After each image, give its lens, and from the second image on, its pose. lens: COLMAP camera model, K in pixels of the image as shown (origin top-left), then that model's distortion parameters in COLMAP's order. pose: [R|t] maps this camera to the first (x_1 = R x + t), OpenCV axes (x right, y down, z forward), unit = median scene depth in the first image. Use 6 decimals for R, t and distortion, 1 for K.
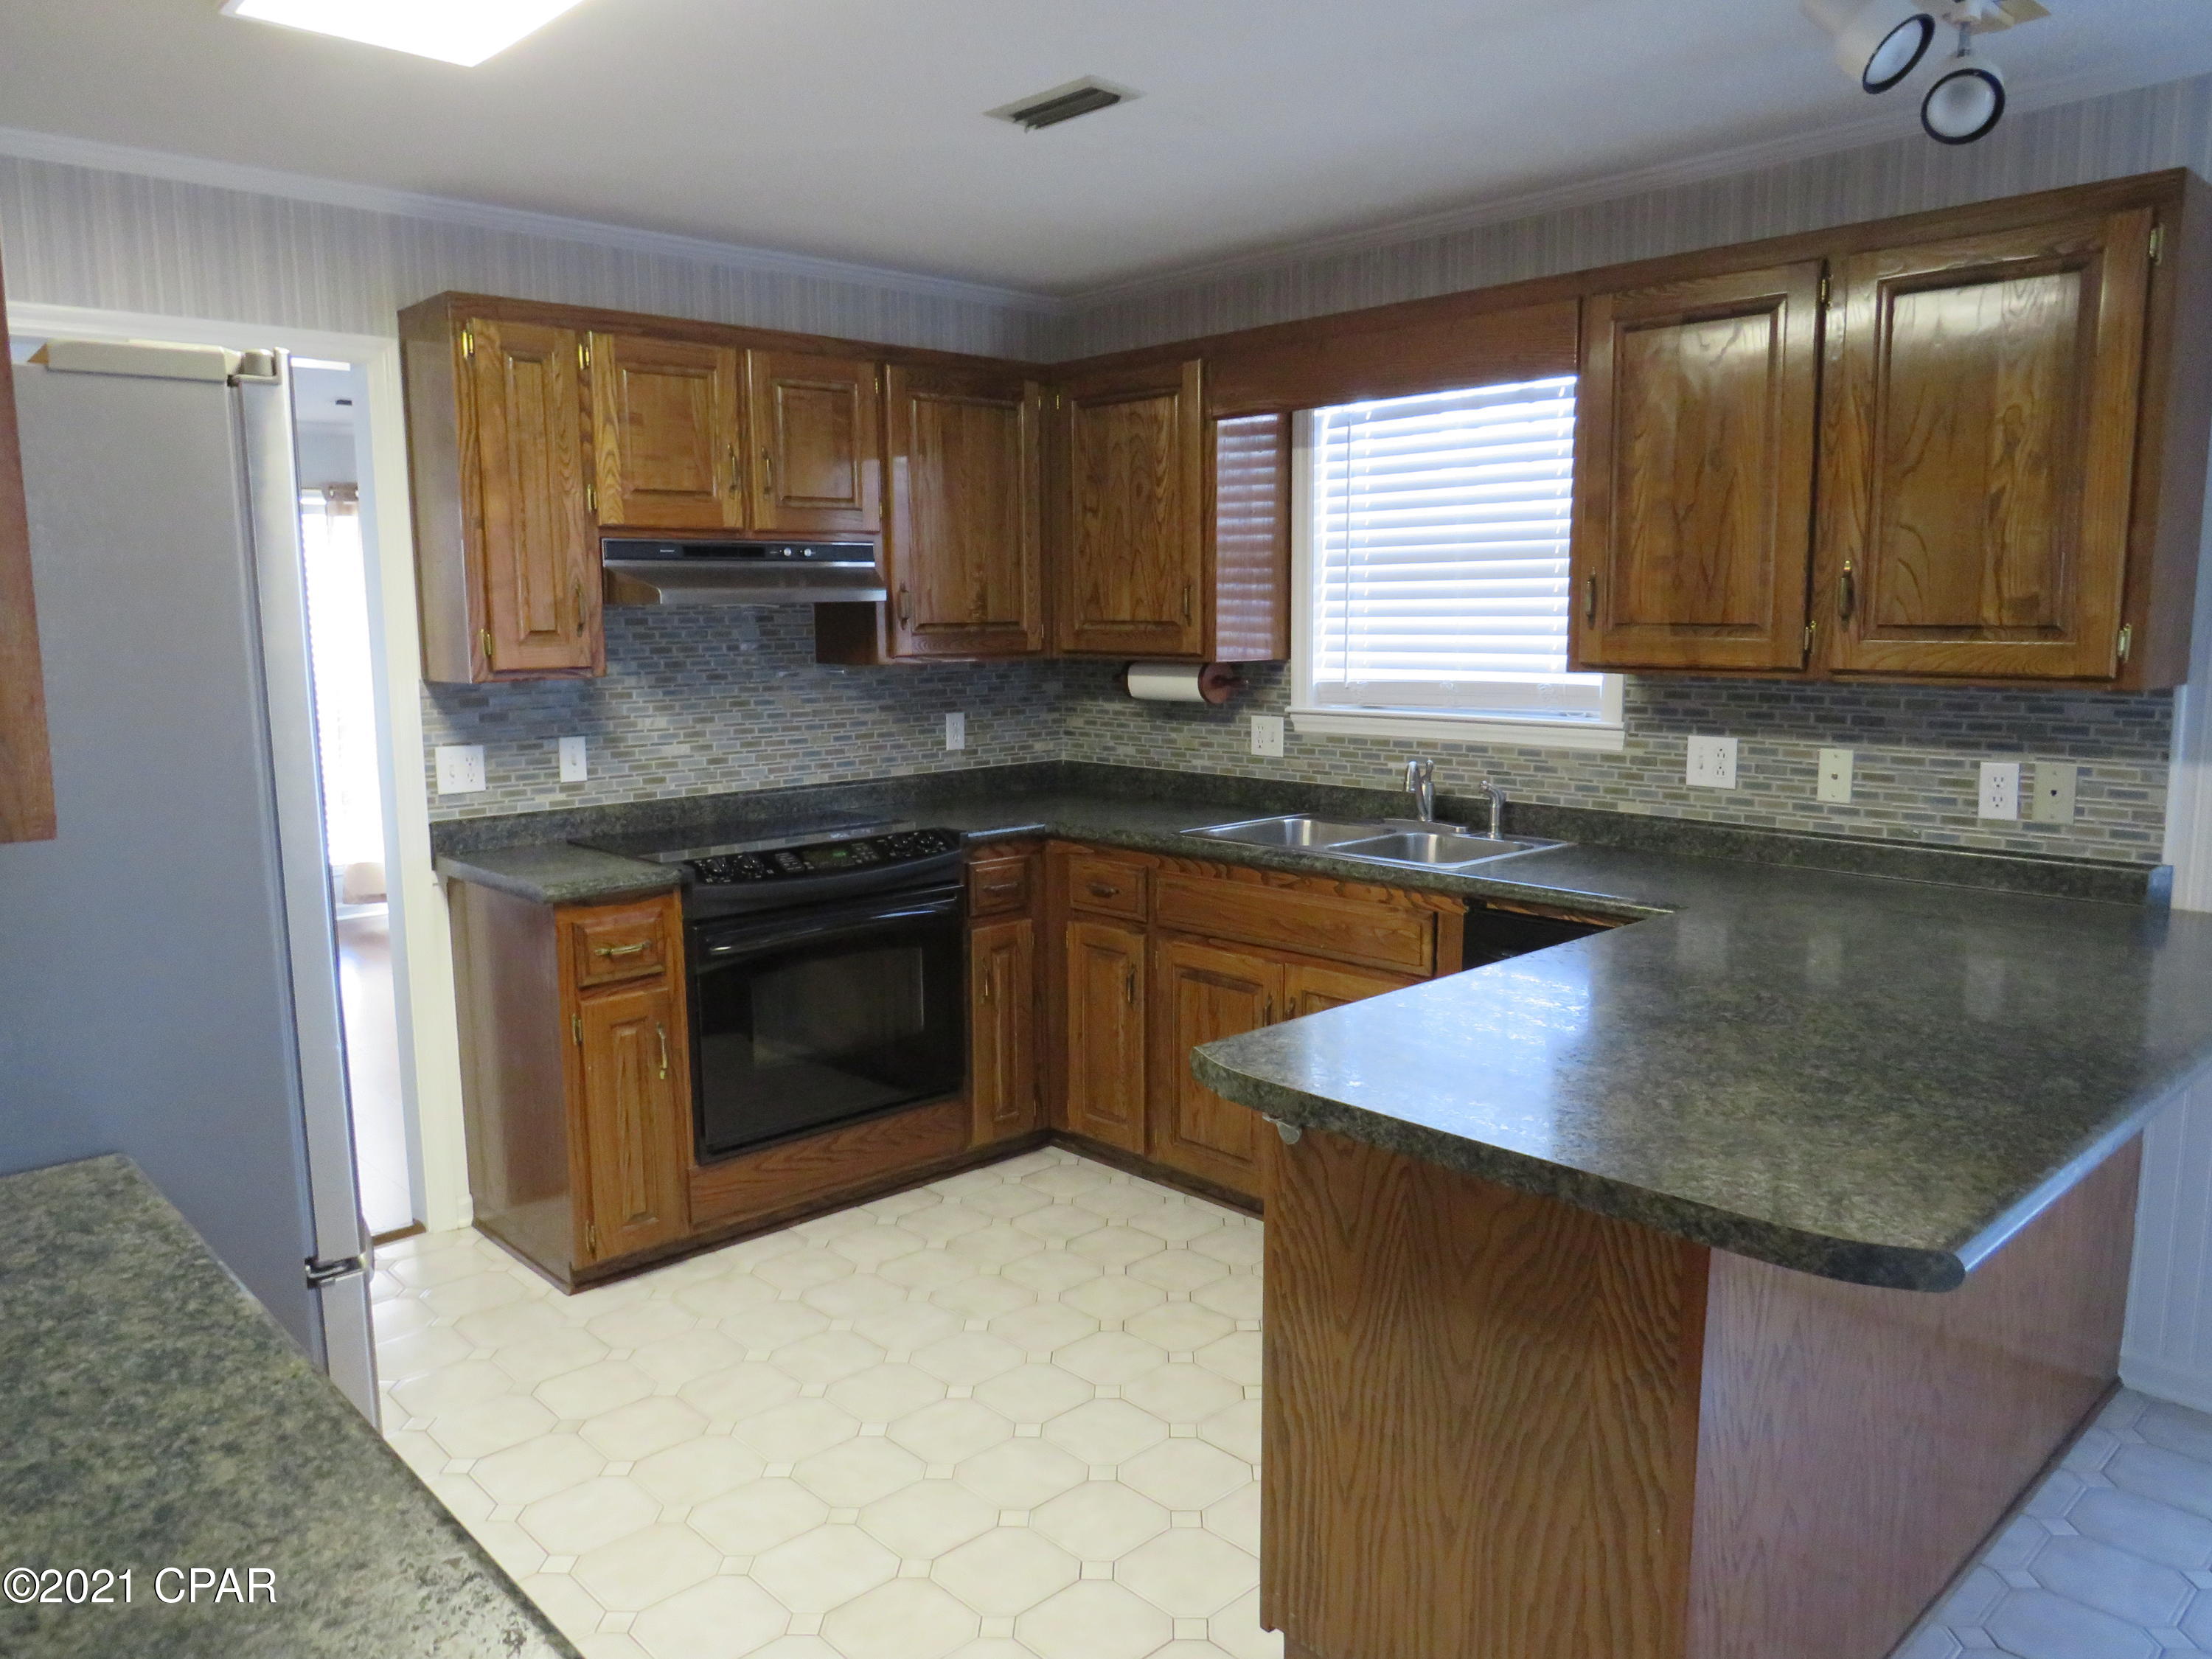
lens RADIAL K [[1573.0, 0, 1106.0], [0, 1573.0, 829.5], [0, 0, 1]] dist [-0.037916, 0.029450]
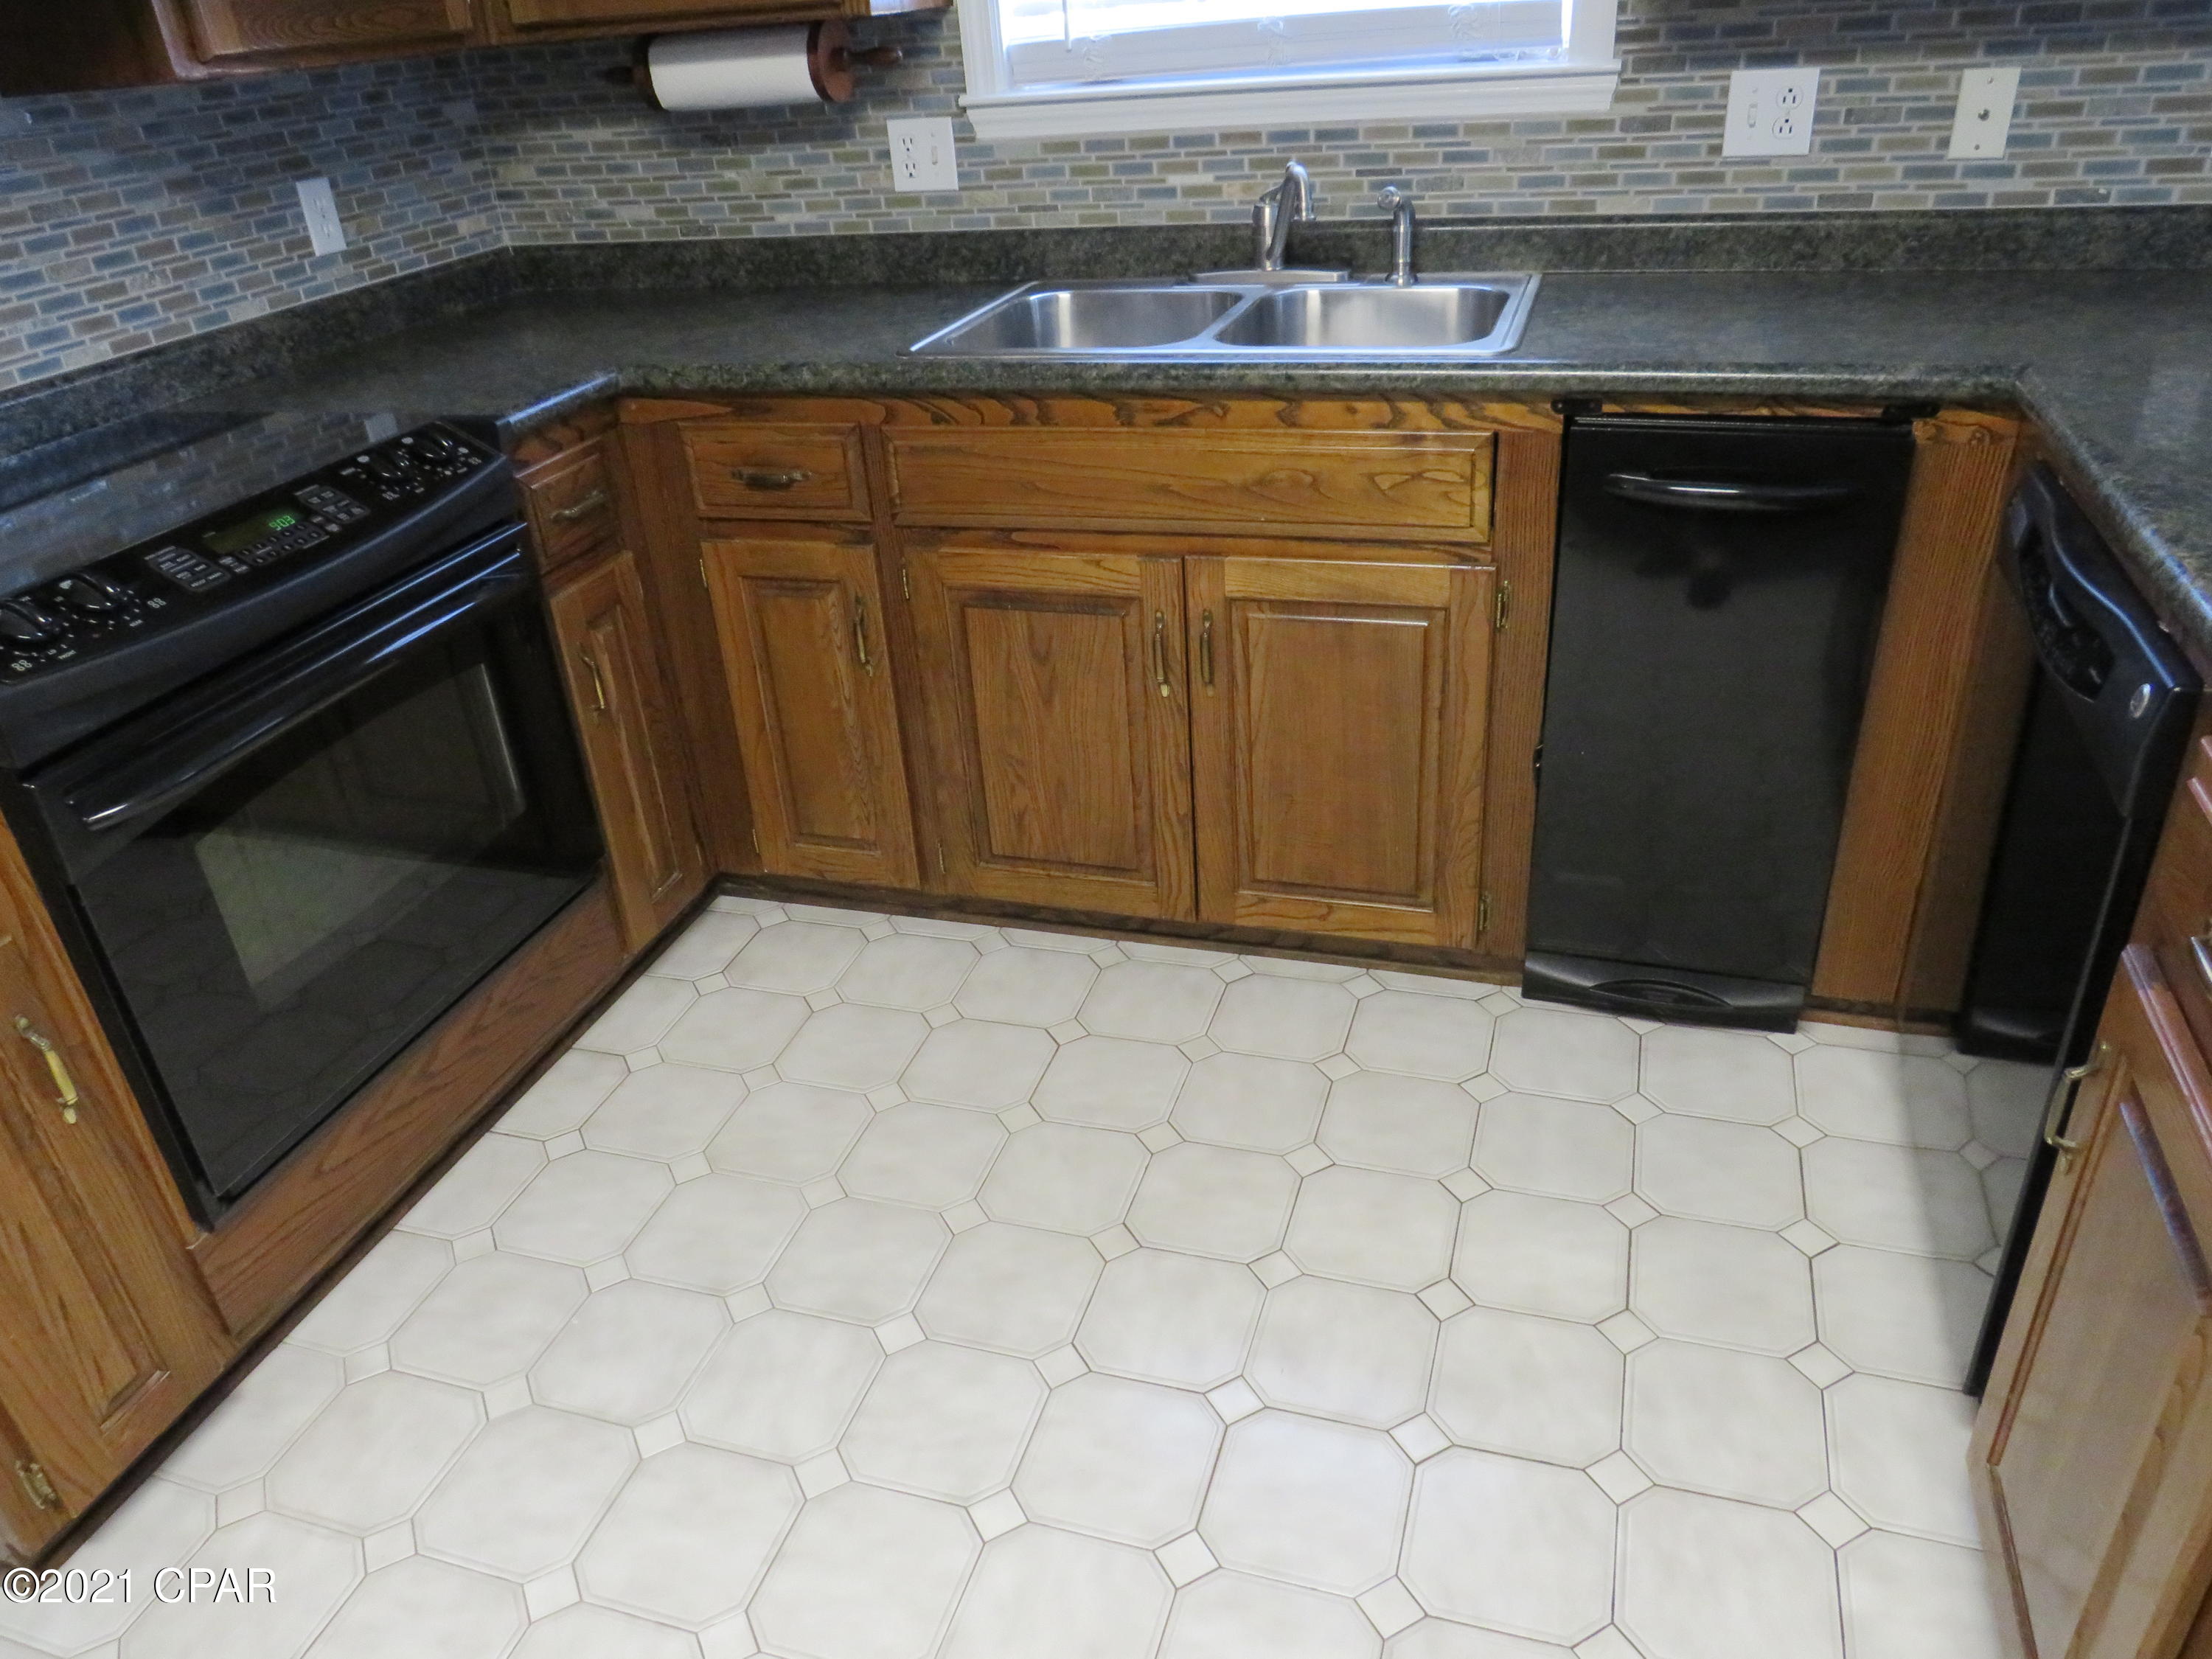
lens RADIAL K [[1566.2, 0, 1100.1], [0, 1566.2, 832.7], [0, 0, 1]] dist [-0.043447, 0.028266]
pose [[0.873234, -0.281717, 0.397615, -0.153521], [0.128712, 0.920318, 0.369387, -0.034690], [-0.469995, -0.271384, 0.839914, 0.441528]]
